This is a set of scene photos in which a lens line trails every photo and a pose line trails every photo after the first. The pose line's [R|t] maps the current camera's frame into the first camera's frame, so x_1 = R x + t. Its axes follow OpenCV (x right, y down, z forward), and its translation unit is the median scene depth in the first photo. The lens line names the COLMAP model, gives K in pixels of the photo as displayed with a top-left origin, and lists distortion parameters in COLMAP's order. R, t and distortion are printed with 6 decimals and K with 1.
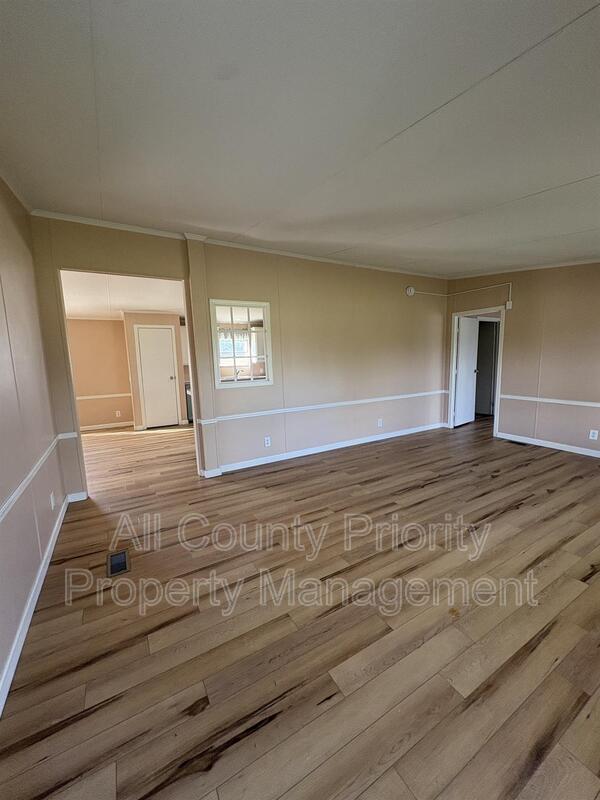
lens RADIAL K [[320.8, 0, 300.0], [0, 320.8, 400.0], [0, 0, 1]] dist [-0.000463, 0.000039]
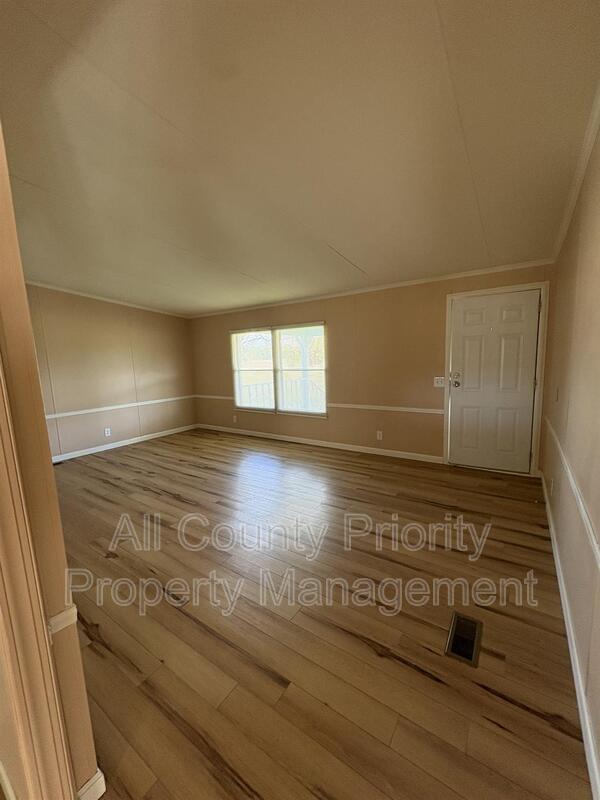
lens RADIAL K [[320.8, 0, 300.0], [0, 320.8, 400.0], [0, 0, 1]] dist [-0.000463, 0.000039]
pose [[-0.424485, -0.086601, 0.901284, -0.632288], [0.167442, 0.970738, 0.172137, -0.122500], [-0.889818, 0.223982, -0.397563, 0.930370]]
